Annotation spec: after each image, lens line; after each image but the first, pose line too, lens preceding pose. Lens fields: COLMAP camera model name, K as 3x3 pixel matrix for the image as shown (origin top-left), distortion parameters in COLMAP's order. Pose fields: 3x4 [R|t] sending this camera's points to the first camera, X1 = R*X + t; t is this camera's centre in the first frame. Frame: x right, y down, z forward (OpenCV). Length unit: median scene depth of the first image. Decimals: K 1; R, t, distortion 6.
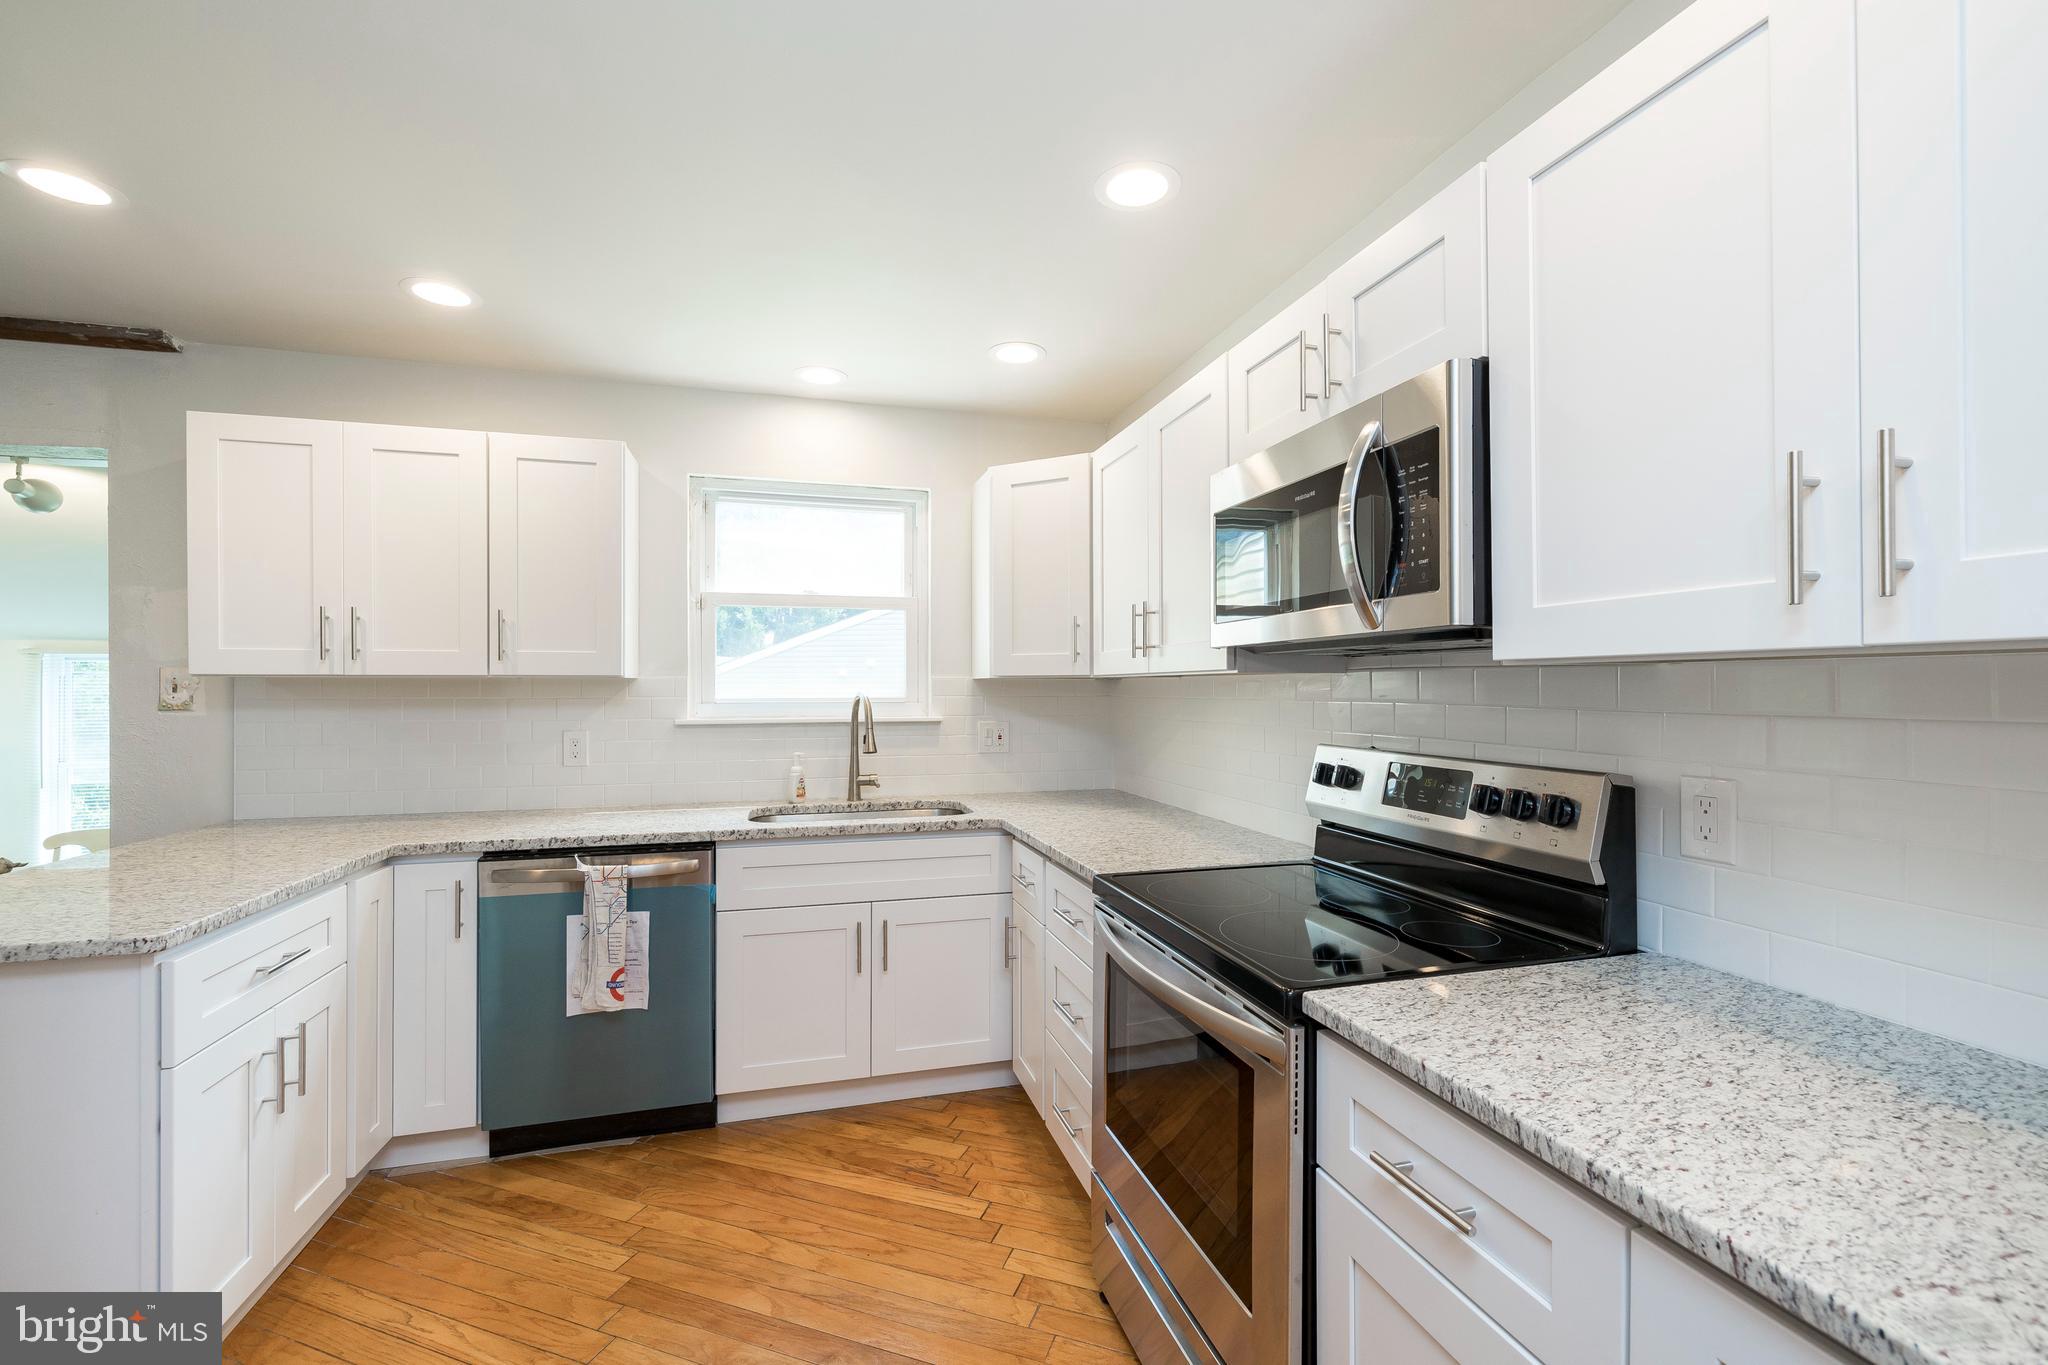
lens RADIAL K [[871.2, 0, 1025.6], [0, 871.2, 683.6], [0, 0, 1]] dist [-0.000209, -0.000024]
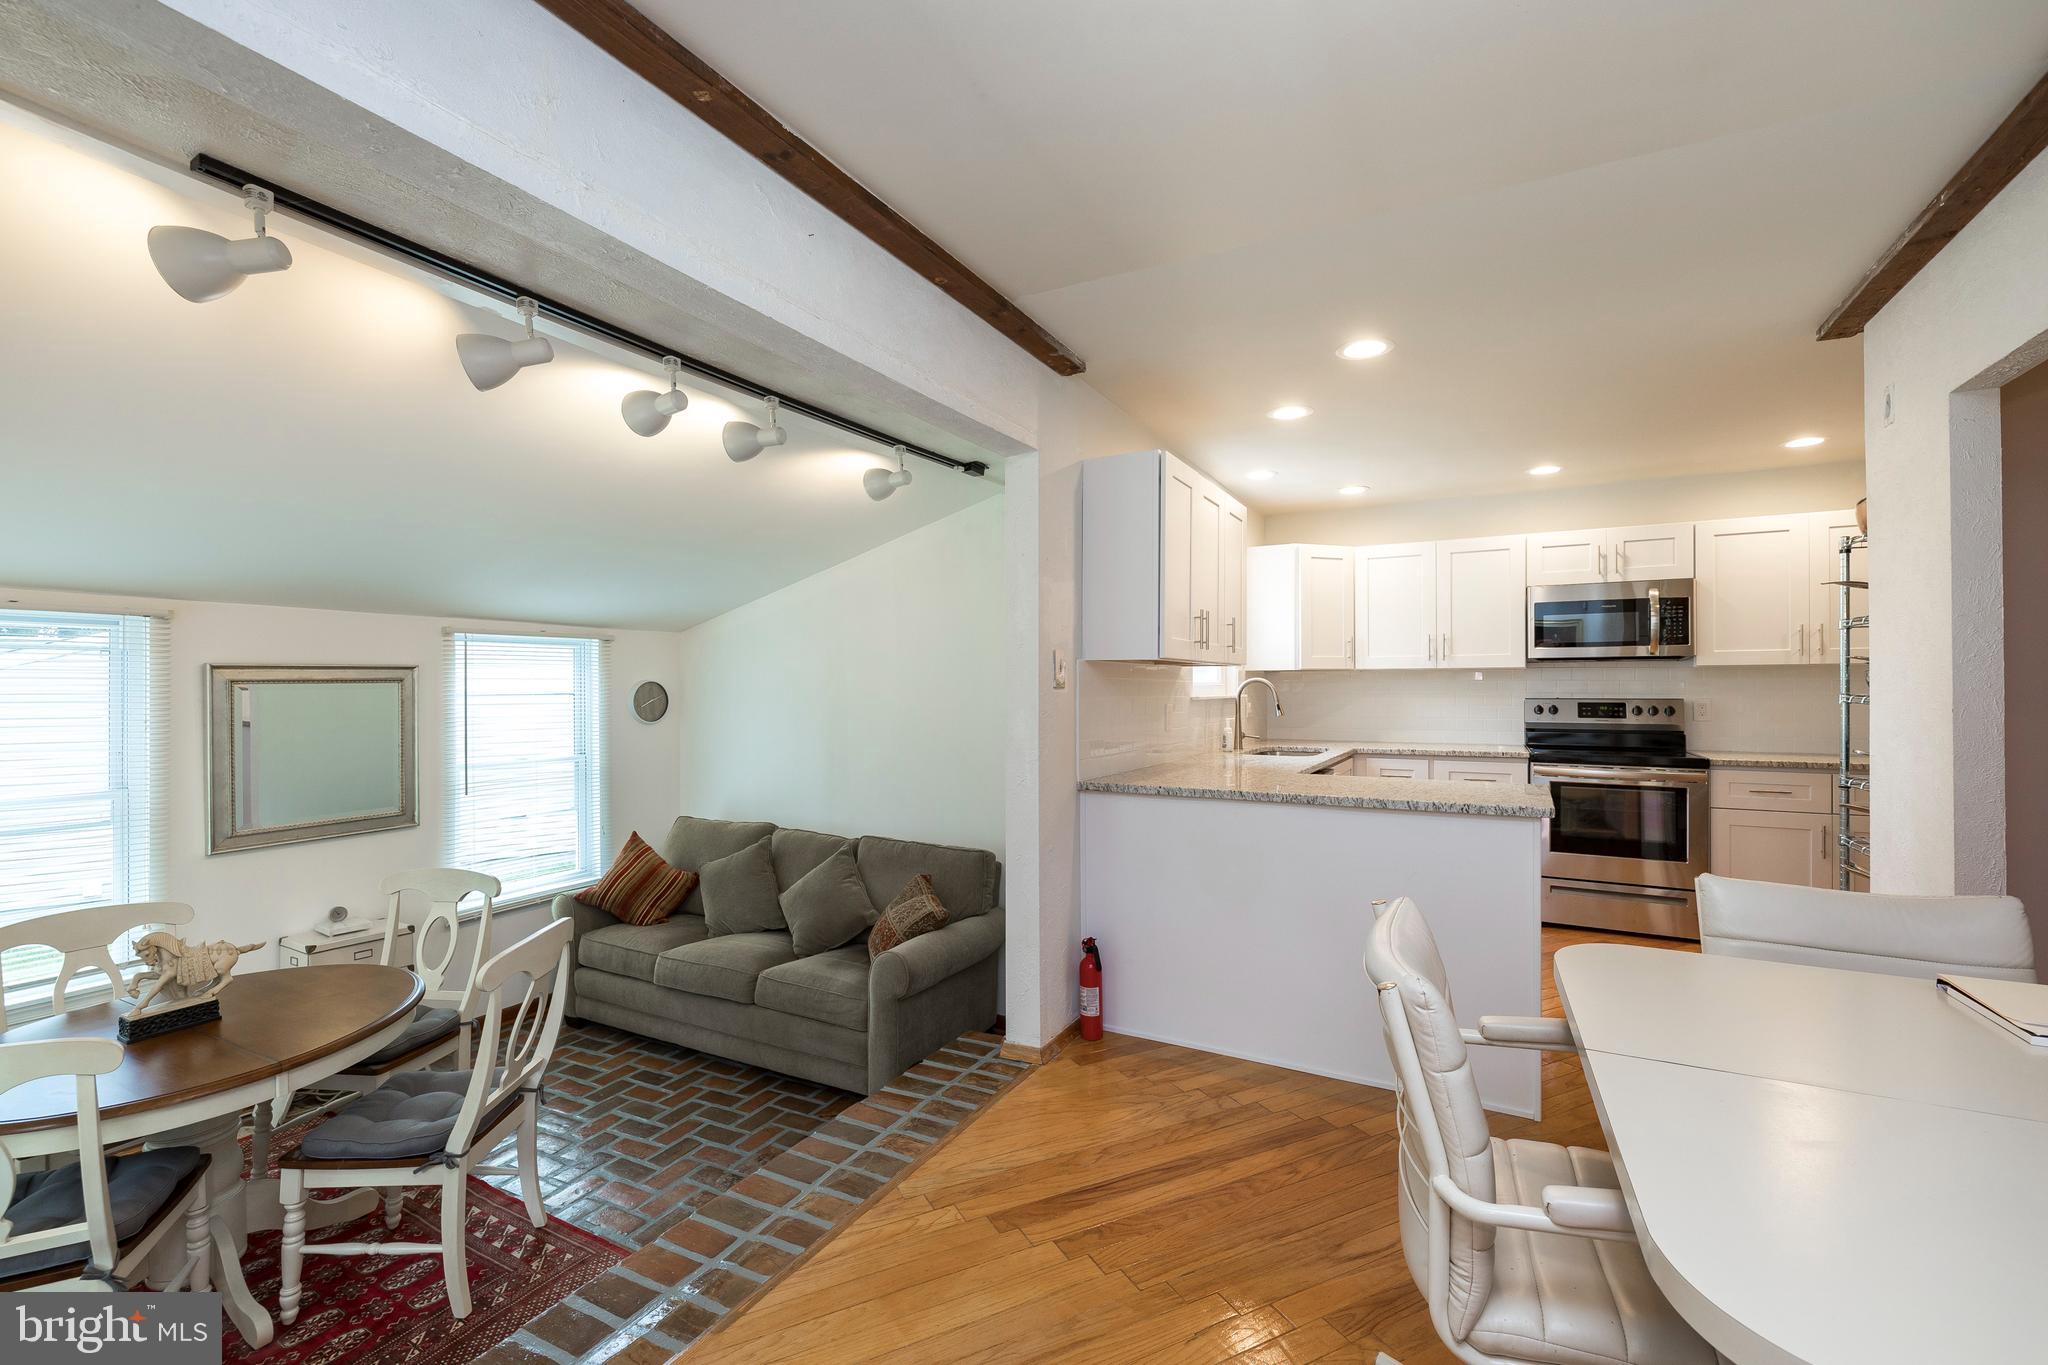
lens RADIAL K [[871.2, 0, 1025.1], [0, 871.2, 677.4], [0, 0, 1]] dist [-0.000209, -0.000024]
pose [[0.691406, -0.005362, 0.722446, -2.774105], [0.002261, 0.999984, 0.005257, -0.004707], [-0.722463, -0.002002, 0.691407, 0.380937]]
